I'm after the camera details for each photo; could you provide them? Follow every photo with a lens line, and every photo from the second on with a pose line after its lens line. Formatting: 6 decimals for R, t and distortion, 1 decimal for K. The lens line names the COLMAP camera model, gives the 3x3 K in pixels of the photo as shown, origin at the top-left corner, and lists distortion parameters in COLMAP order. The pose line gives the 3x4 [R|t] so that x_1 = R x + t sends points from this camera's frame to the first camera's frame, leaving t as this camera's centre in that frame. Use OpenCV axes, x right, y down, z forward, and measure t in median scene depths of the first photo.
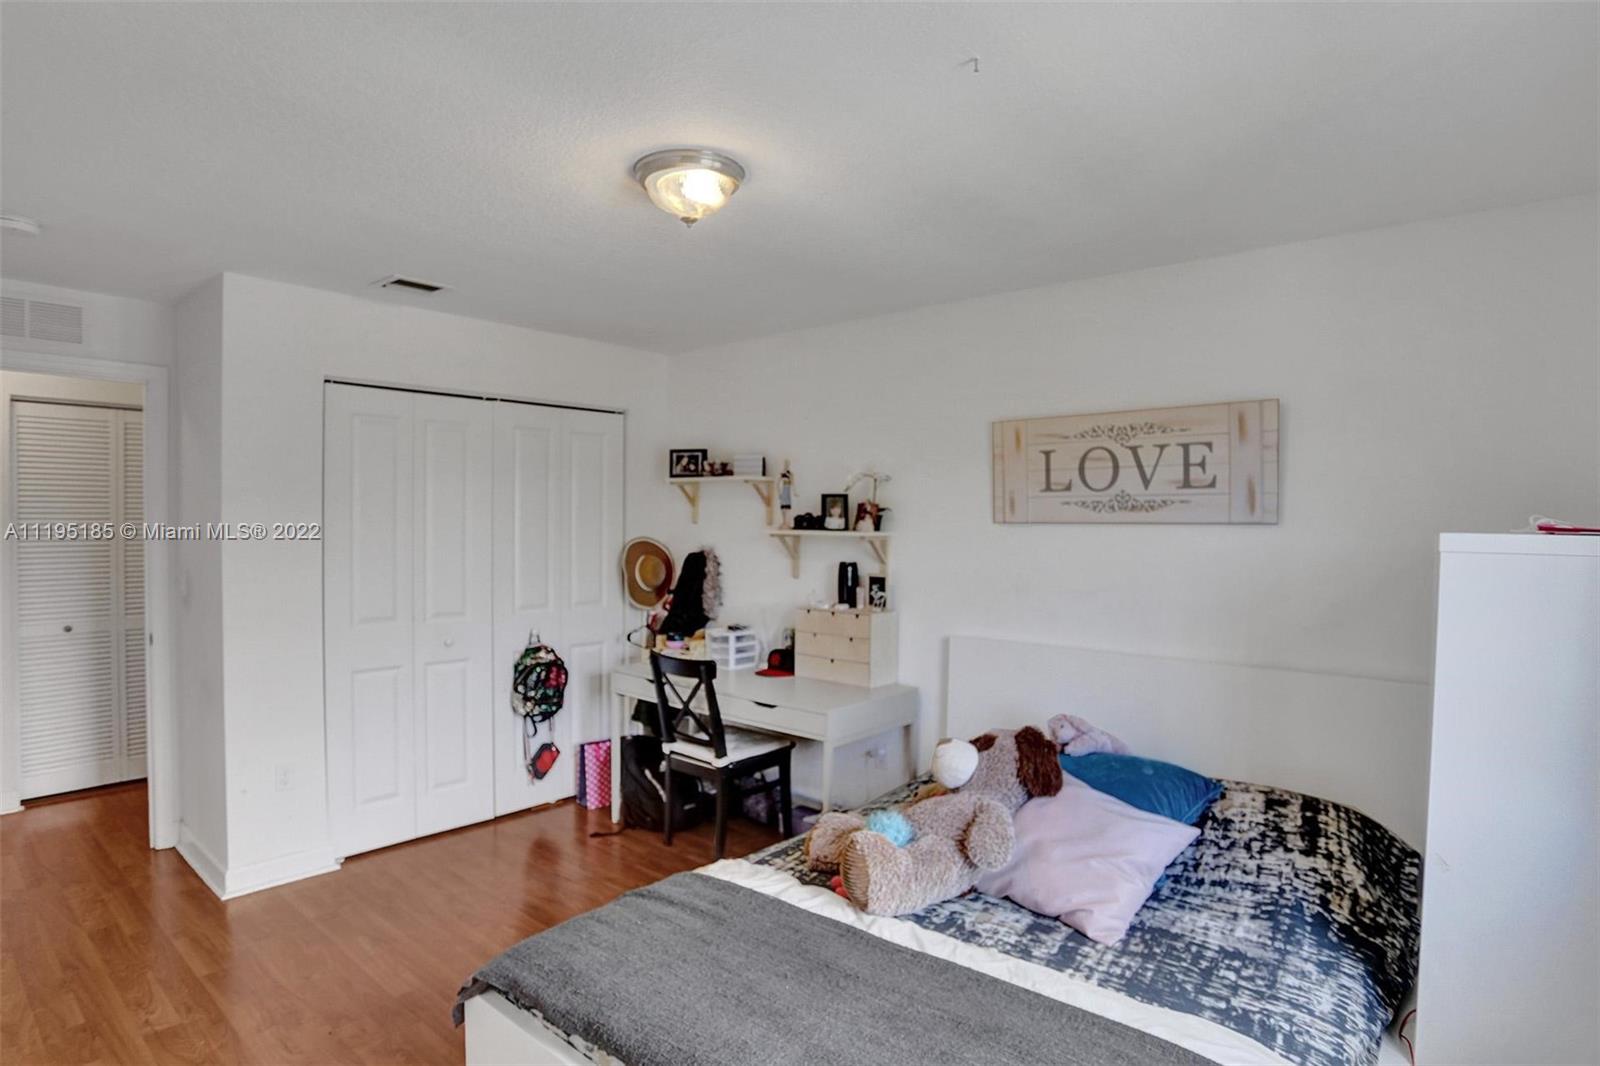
lens RADIAL K [[827.4, 0, 801.9], [0, 827.4, 528.0], [0, 0, 1]] dist [-0.052019, 0.023226]
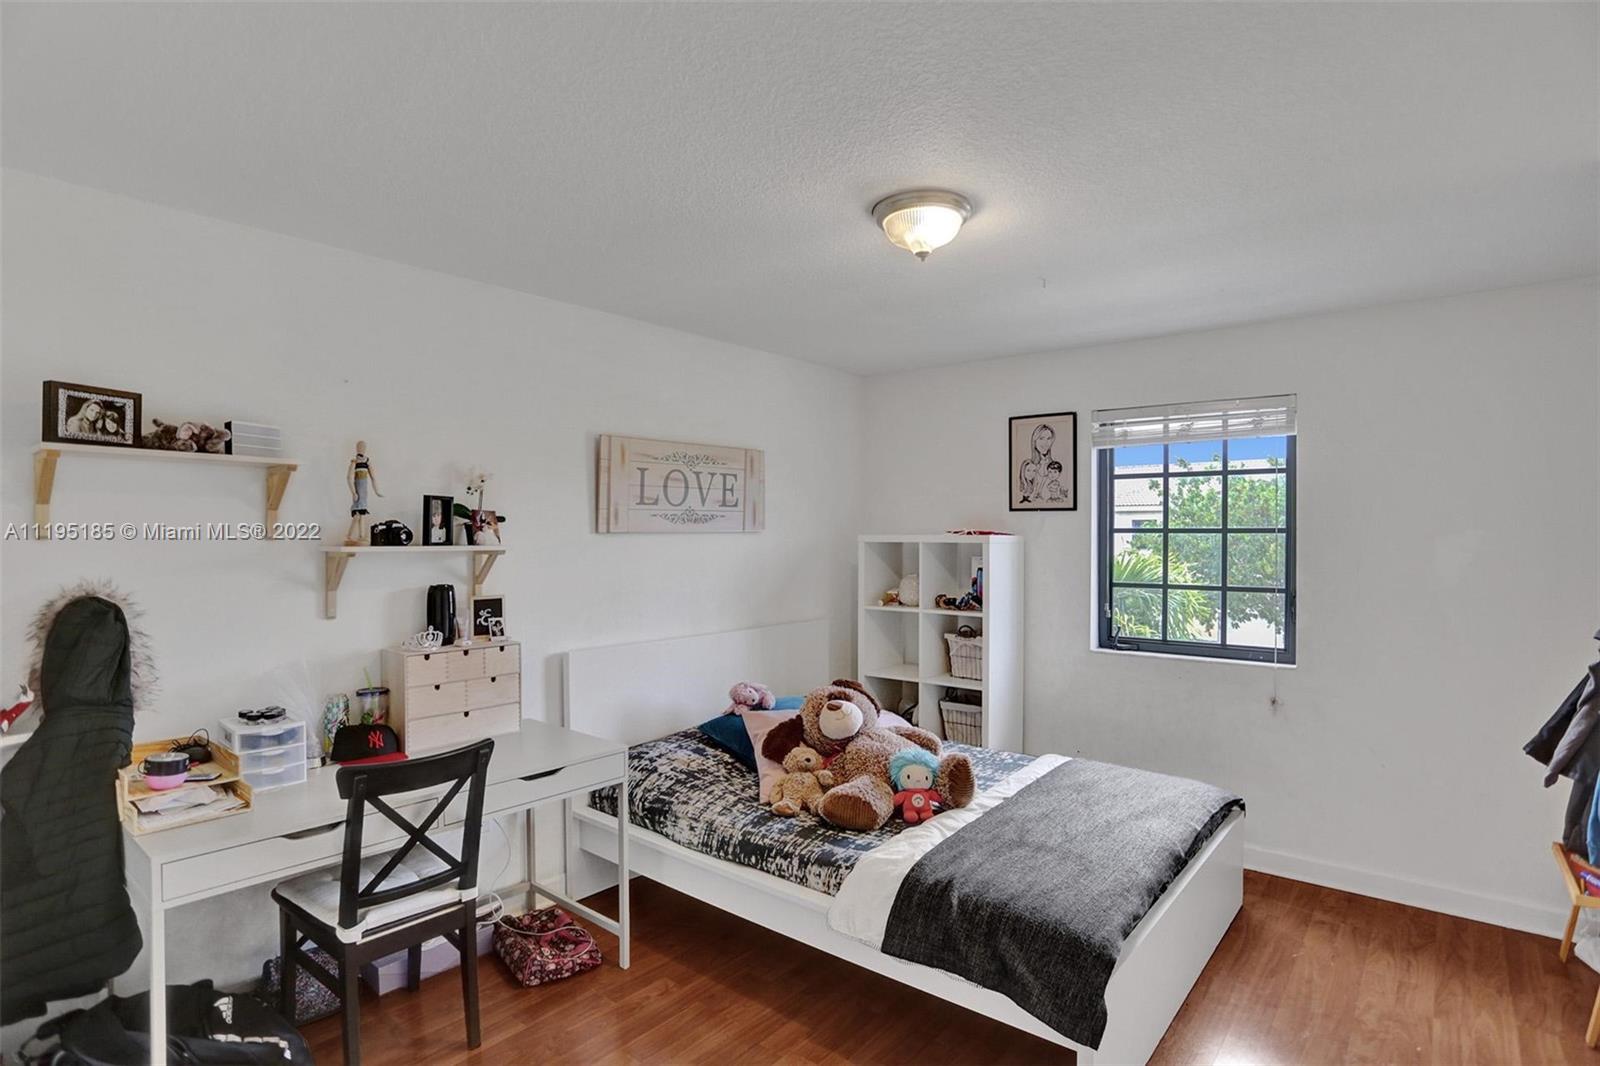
lens RADIAL K [[827.4, 0, 801.9], [0, 827.4, 529.7], [0, 0, 1]] dist [-0.052019, 0.023226]
pose [[-0.006204, -0.006258, 0.999961, -0.799967], [0.007253, 0.999954, 0.006303, -0.014946], [-0.999954, 0.007292, -0.006158, 0.763570]]
